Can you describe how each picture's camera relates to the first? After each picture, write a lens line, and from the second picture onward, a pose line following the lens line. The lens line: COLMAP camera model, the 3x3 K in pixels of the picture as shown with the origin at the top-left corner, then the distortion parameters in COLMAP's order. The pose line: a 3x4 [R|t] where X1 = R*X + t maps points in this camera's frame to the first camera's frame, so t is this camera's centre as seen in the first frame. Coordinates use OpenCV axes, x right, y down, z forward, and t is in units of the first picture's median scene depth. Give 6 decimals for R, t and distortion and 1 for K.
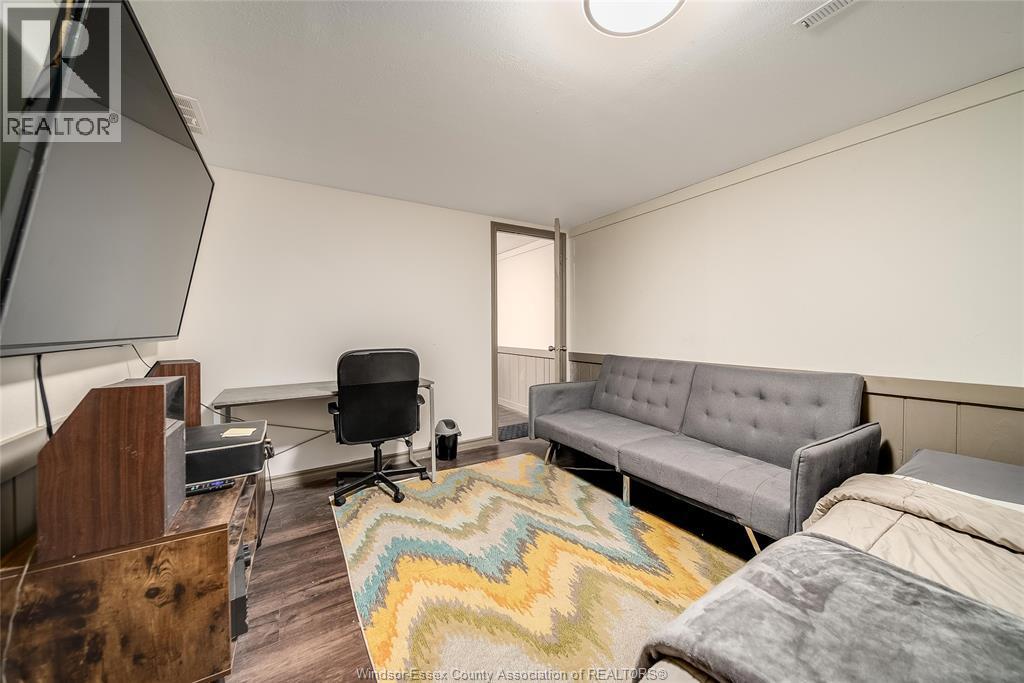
lens RADIAL K [[370.6, 0, 512.5], [0, 370.6, 332.6], [0, 0, 1]] dist [0.018538, 0.000021]
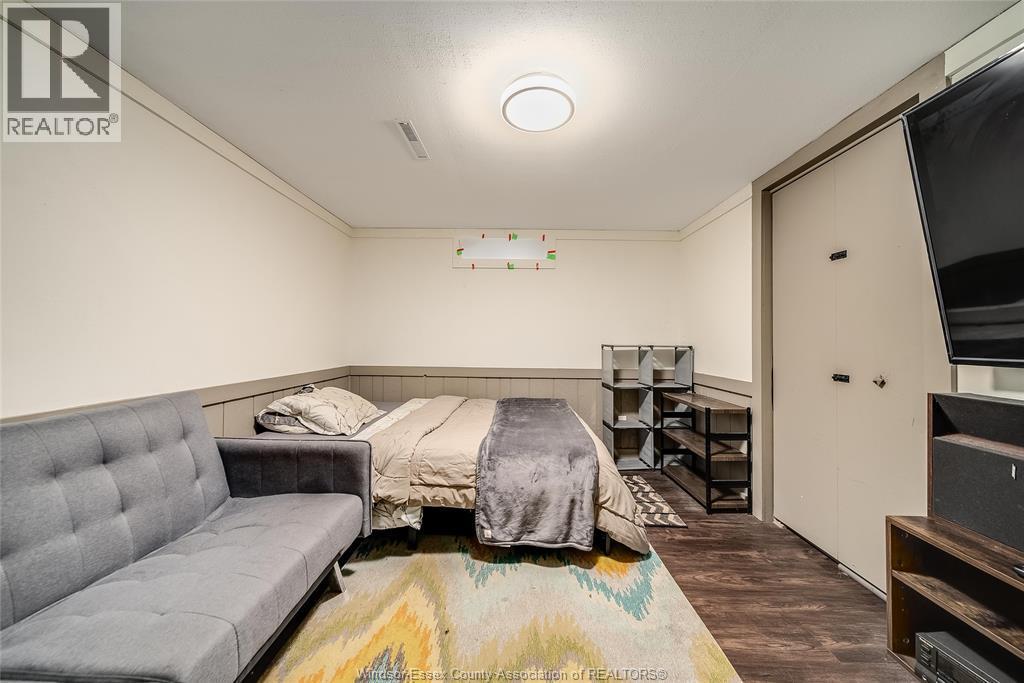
lens RADIAL K [[370.6, 0, 512.5], [0, 370.6, 332.6], [0, 0, 1]] dist [0.018538, 0.000021]
pose [[-0.841893, 0.006355, 0.539607, -0.220043], [0.002194, 0.999963, -0.008353, -0.021817], [-0.539640, -0.005849, -0.841875, 1.406799]]
